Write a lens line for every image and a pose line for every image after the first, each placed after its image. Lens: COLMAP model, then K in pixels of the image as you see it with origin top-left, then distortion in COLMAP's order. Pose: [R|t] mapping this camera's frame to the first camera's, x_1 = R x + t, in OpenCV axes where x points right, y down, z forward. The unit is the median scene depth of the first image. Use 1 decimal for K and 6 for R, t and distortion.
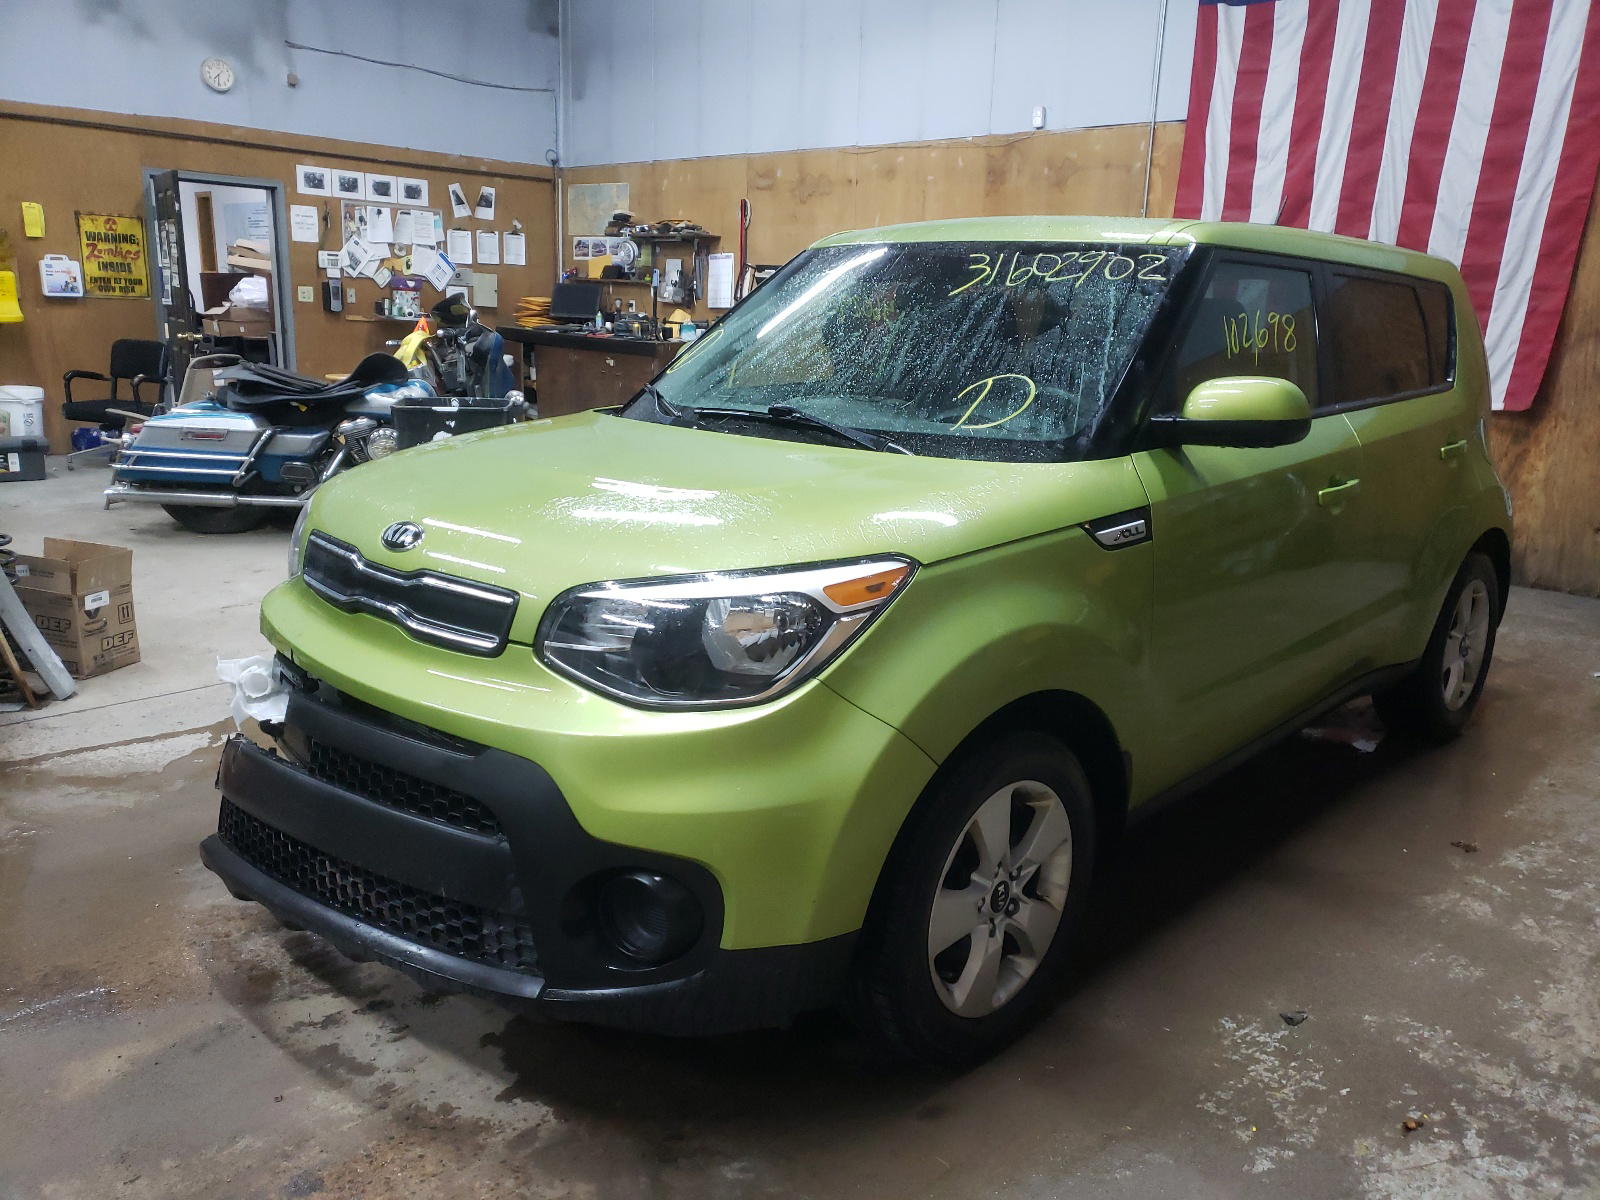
lens RADIAL K [[1177.9, 0, 800.0], [0, 1177.9, 600.0], [0, 0, 1]] dist [-0.001037, -0.037283]
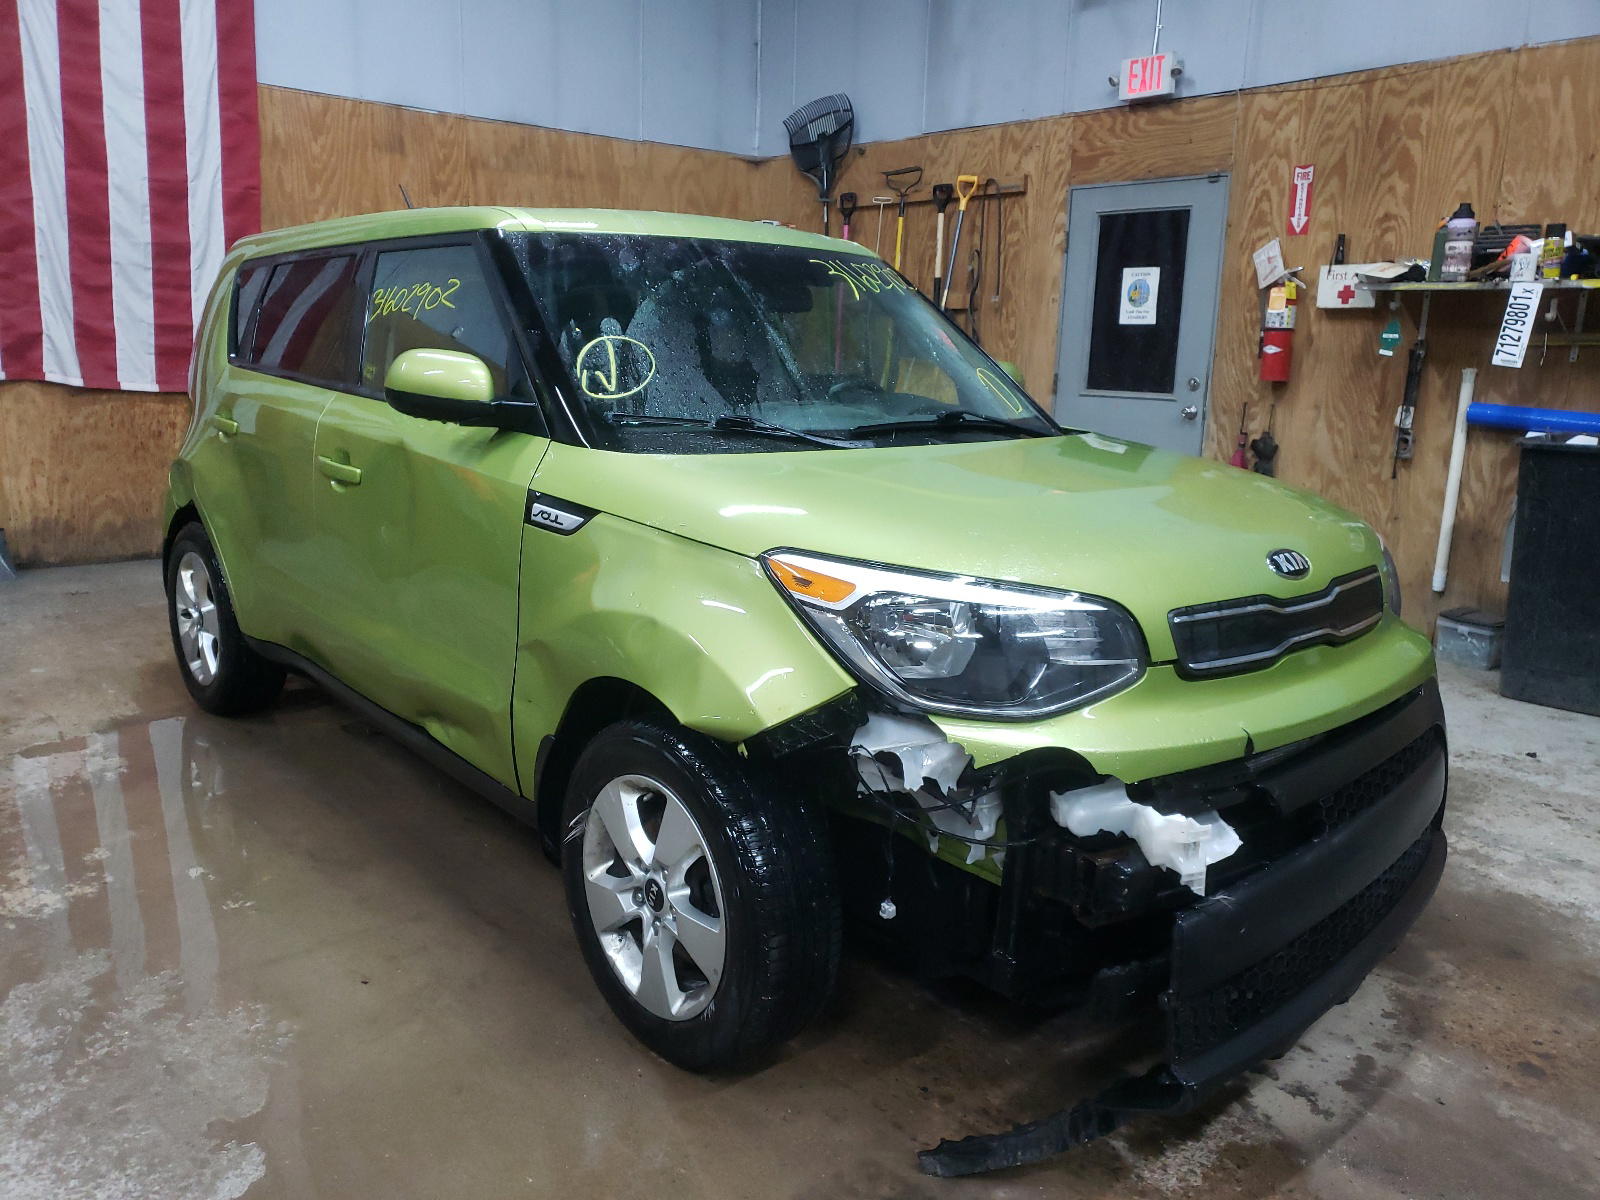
lens RADIAL K [[1177.9, 0, 800.0], [0, 1177.9, 600.0], [0, 0, 1]] dist [-0.001037, -0.037283]
pose [[0.129086, -0.225214, 0.965720, -1.264352], [0.194765, 0.960658, 0.197999, -0.279862], [-0.972319, 0.162530, 0.167871, 1.167652]]
